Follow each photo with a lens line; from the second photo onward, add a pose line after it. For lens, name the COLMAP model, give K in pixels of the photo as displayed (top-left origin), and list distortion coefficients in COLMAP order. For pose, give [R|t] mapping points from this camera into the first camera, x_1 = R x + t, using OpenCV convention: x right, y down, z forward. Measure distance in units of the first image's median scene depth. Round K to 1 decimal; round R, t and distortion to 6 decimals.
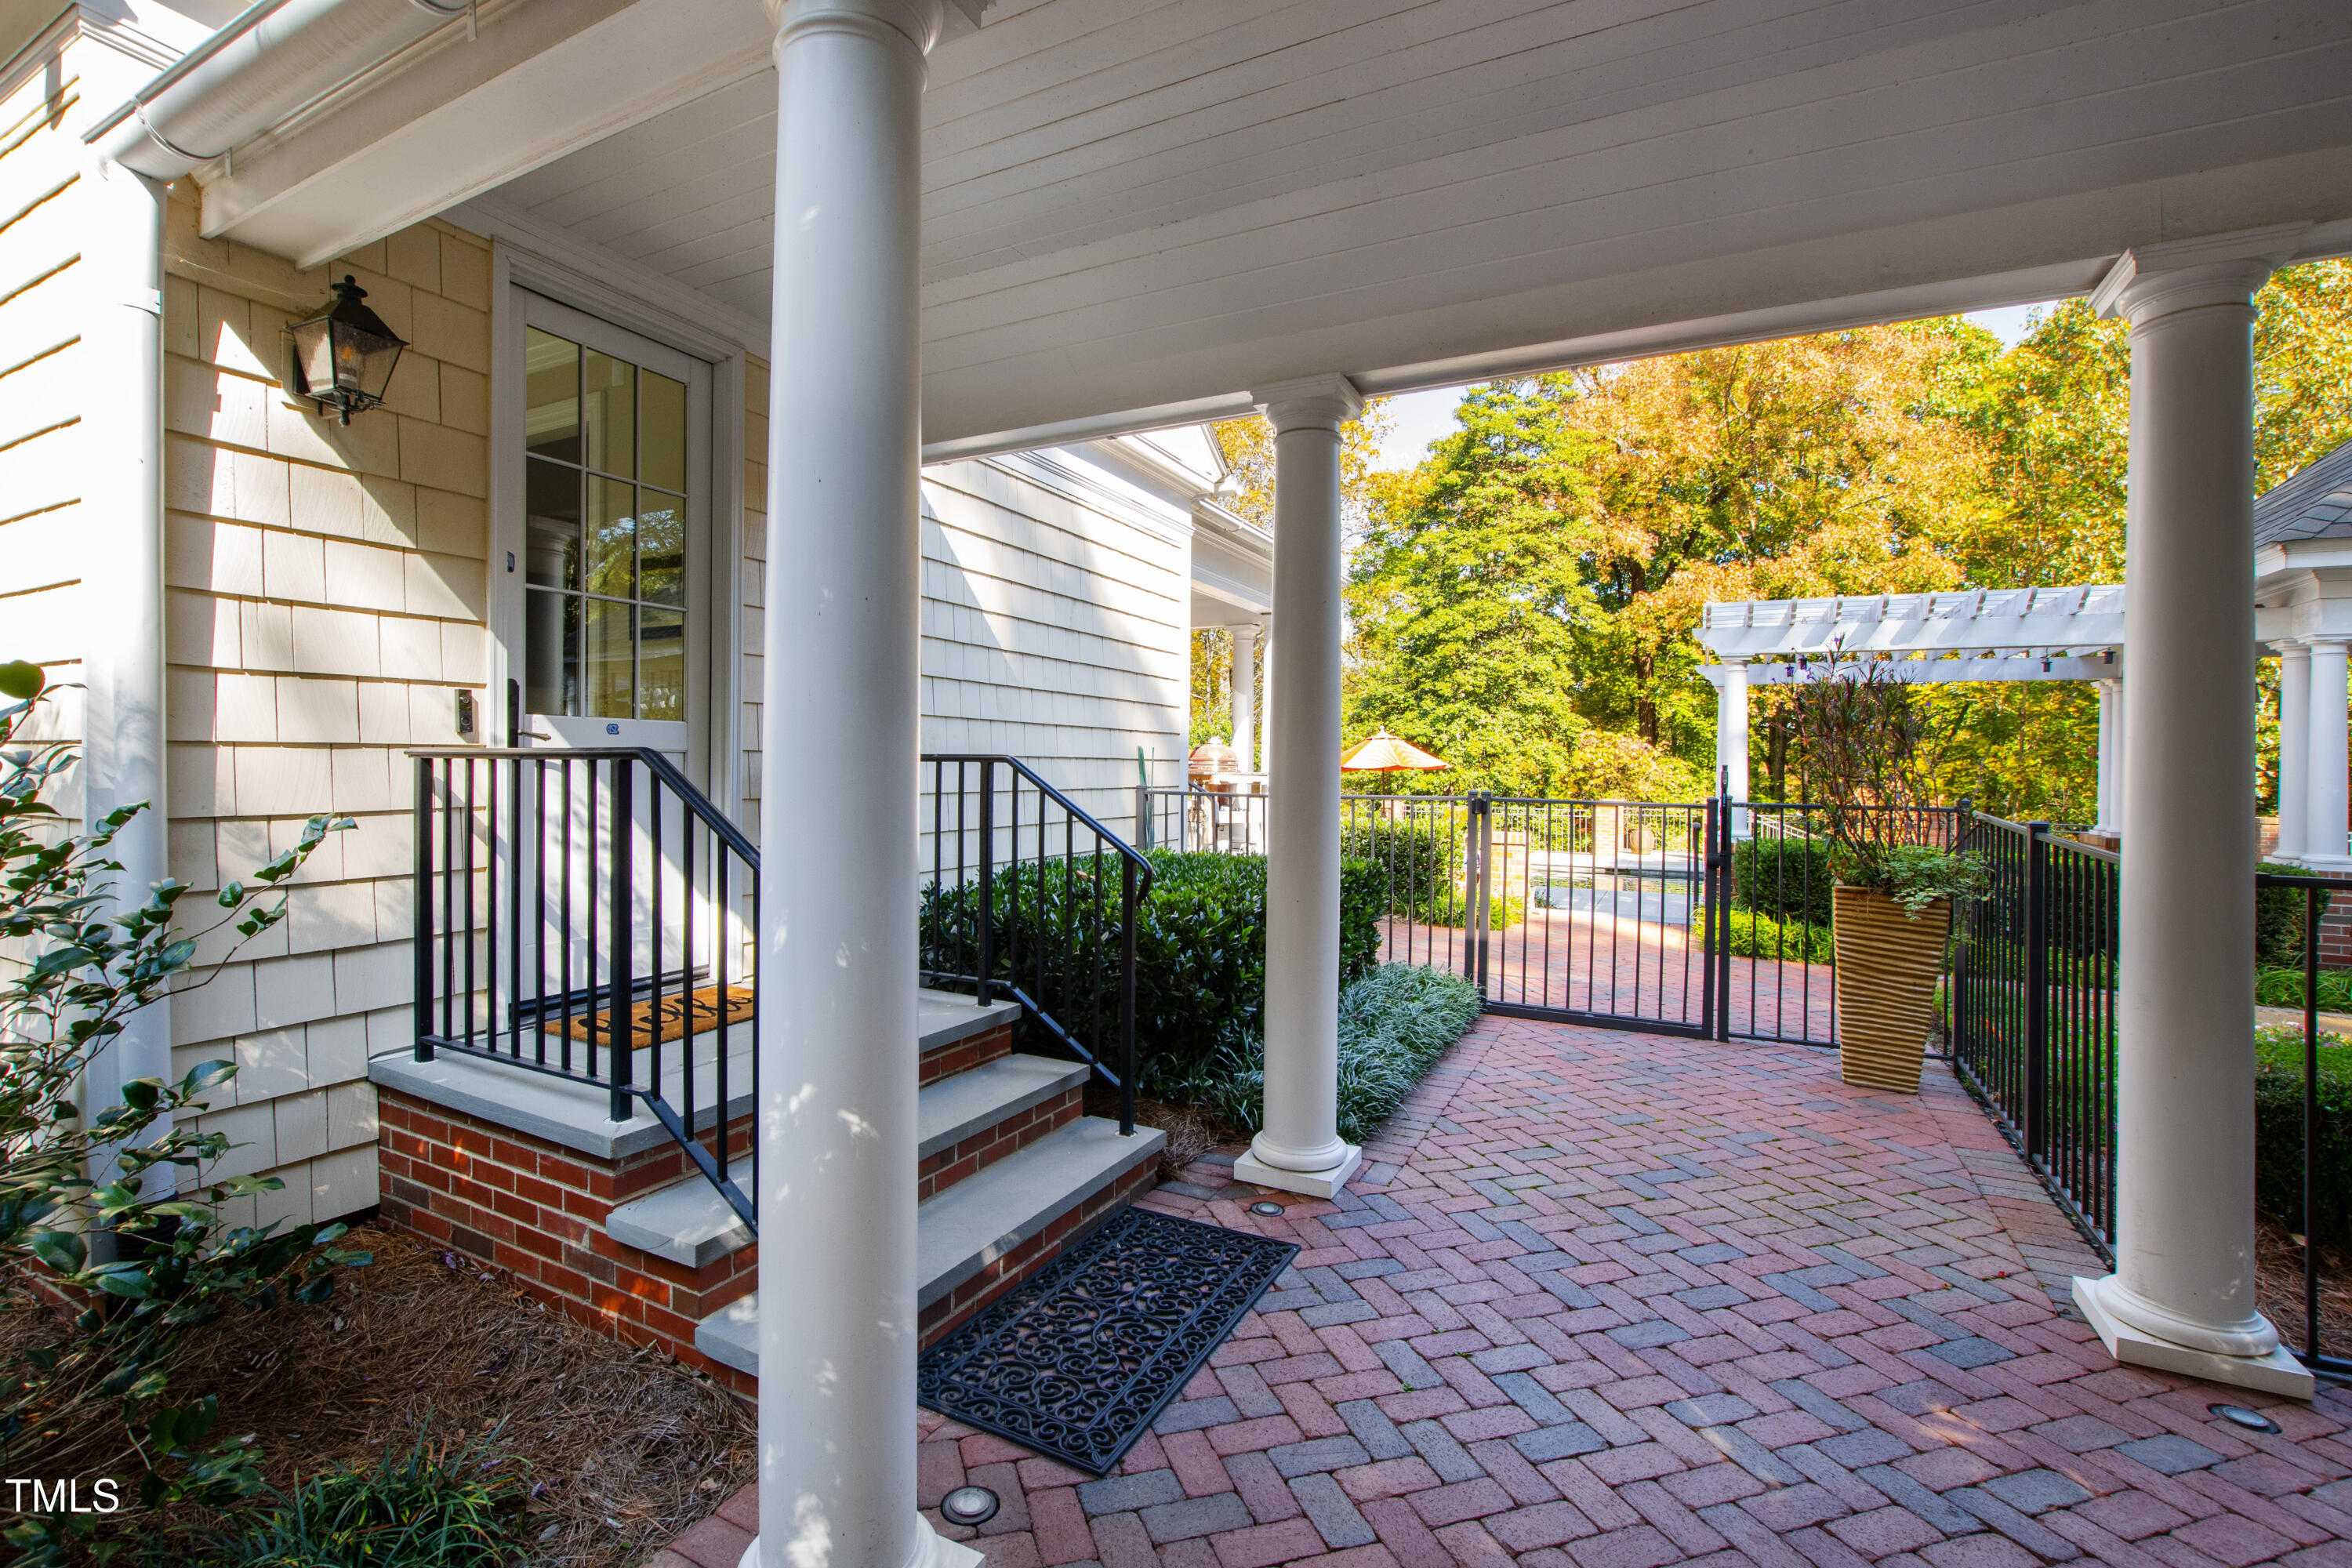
lens RADIAL K [[1041.2, 0, 1171.5], [0, 1041.2, 779.2], [0, 0, 1]] dist [-0.022773, -0.000527]
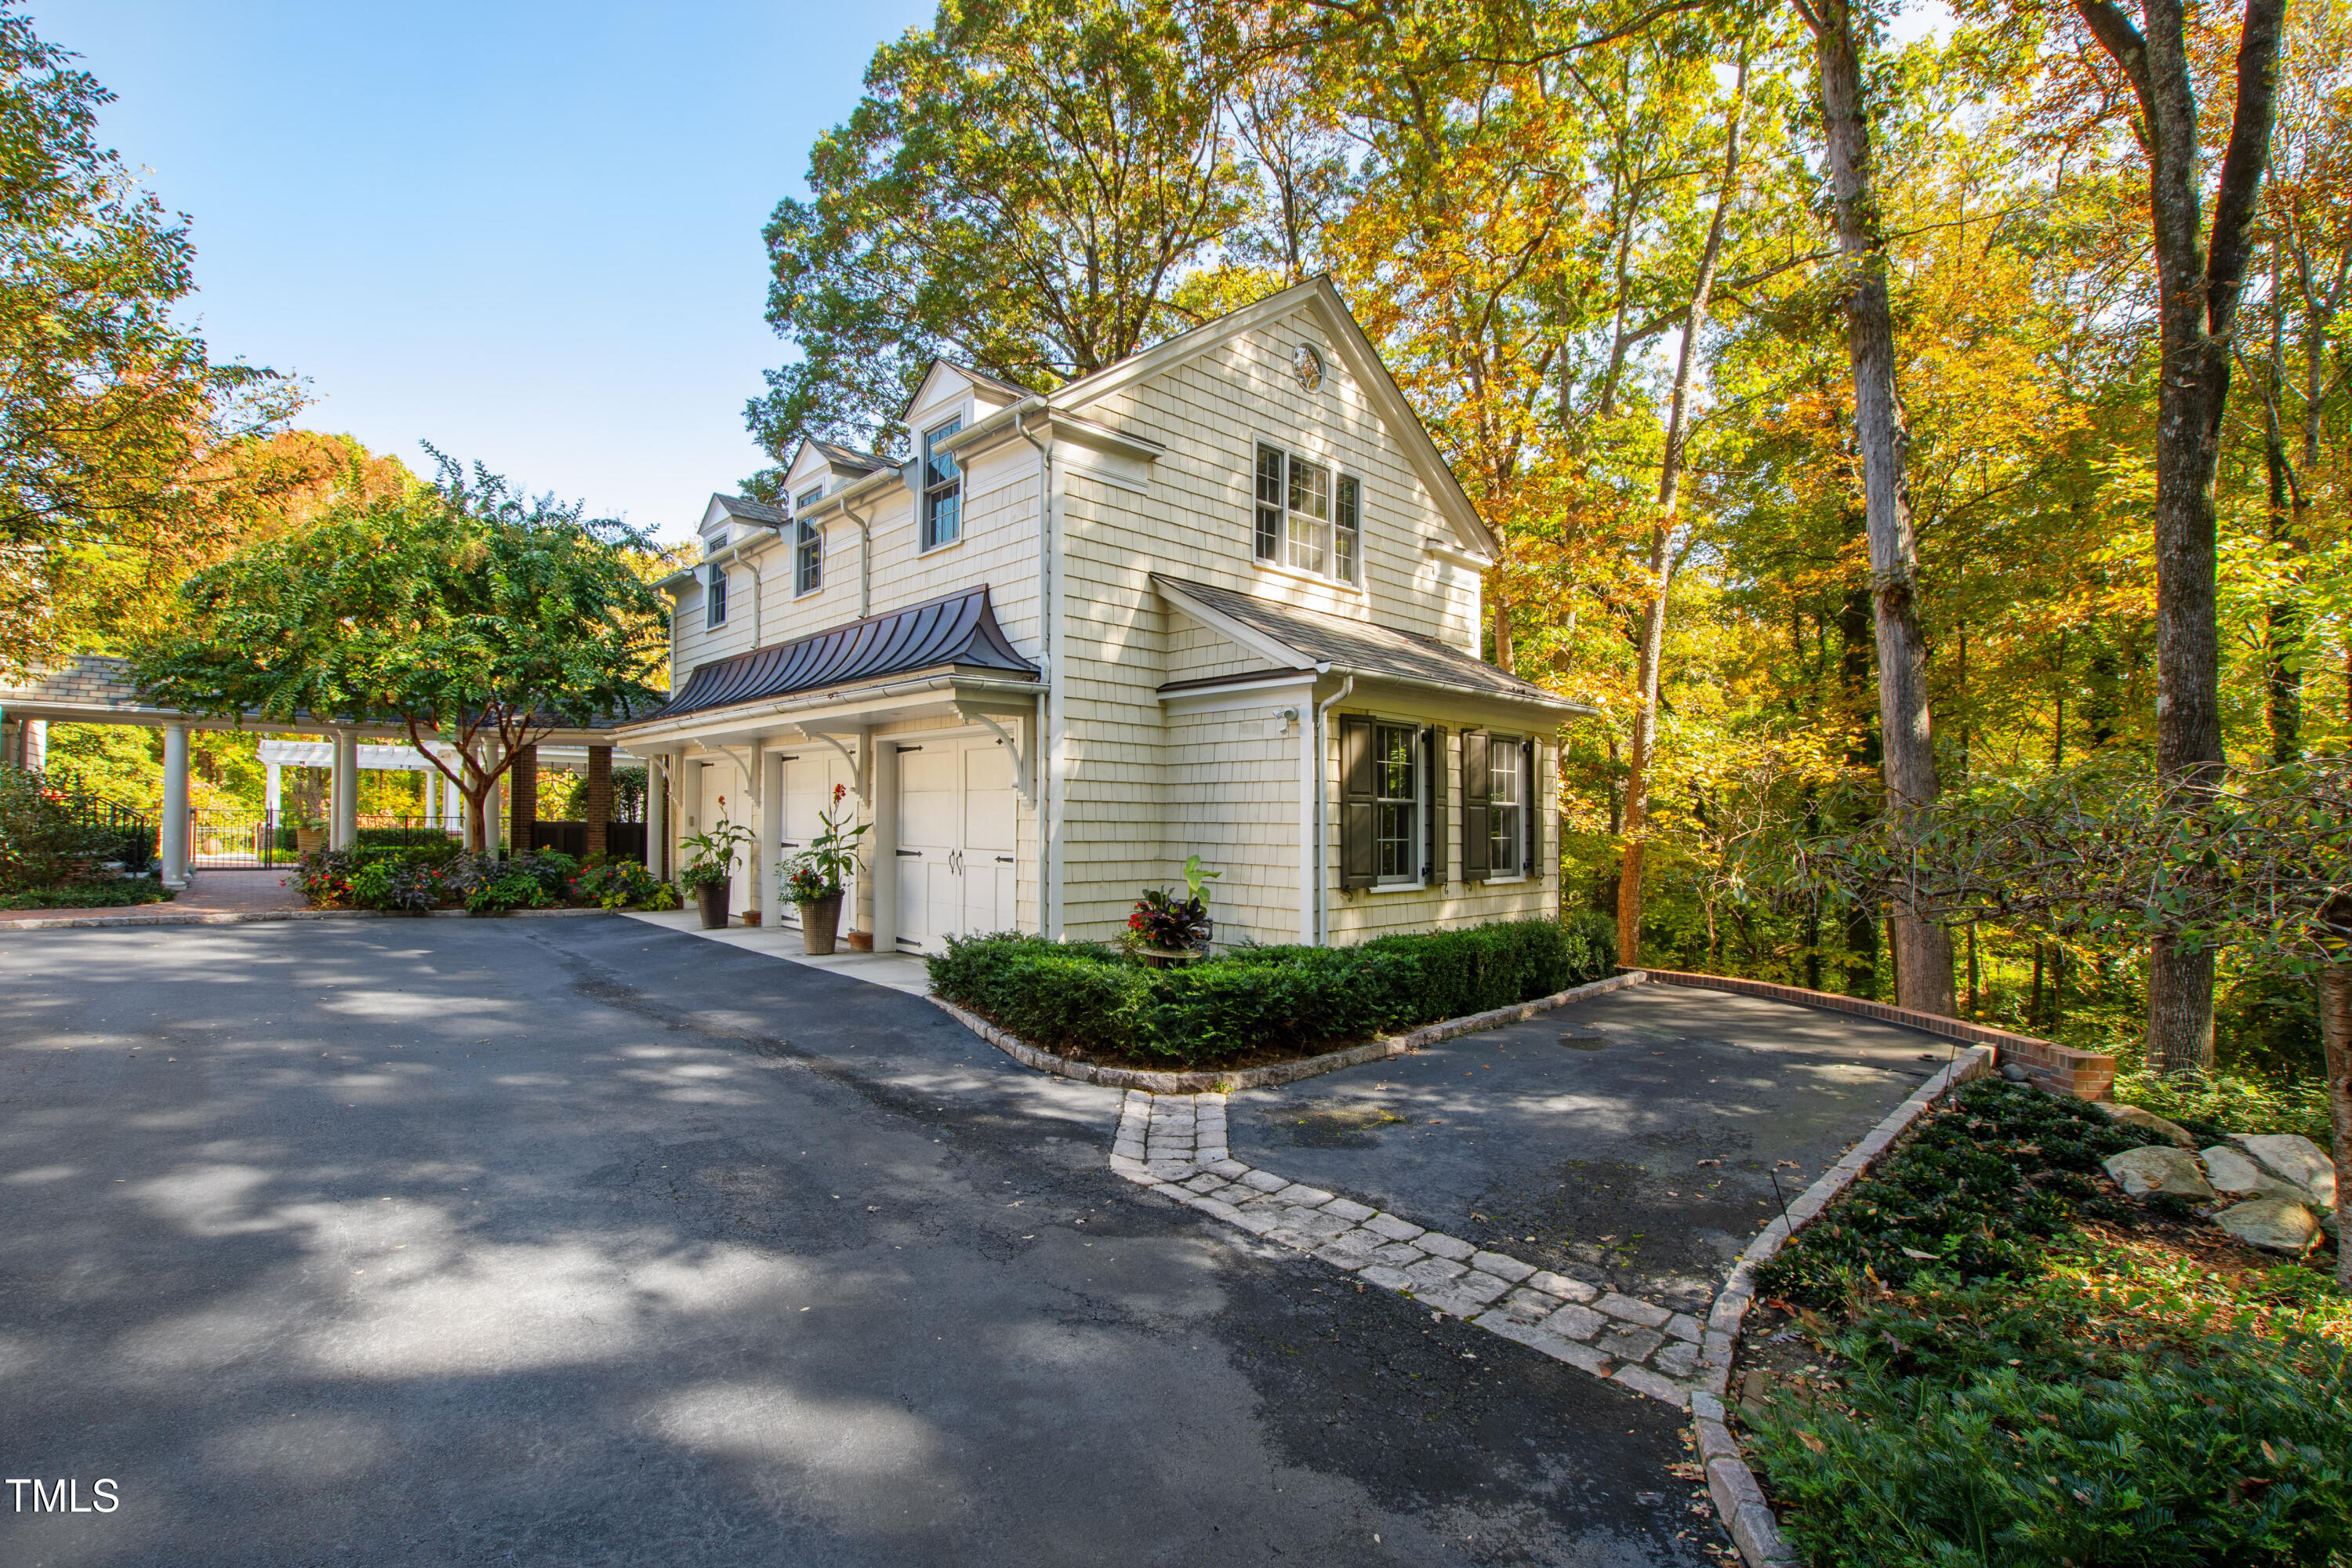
lens RADIAL K [[1041.2, 0, 1194.6], [0, 1041.2, 788.3], [0, 0, 1]] dist [-0.022773, -0.000527]
pose [[0.332100, 0.015794, 0.943112, -0.507439], [-0.007608, 0.999872, -0.014065, -0.016554], [-0.943213, -0.002504, 0.332178, -0.930655]]
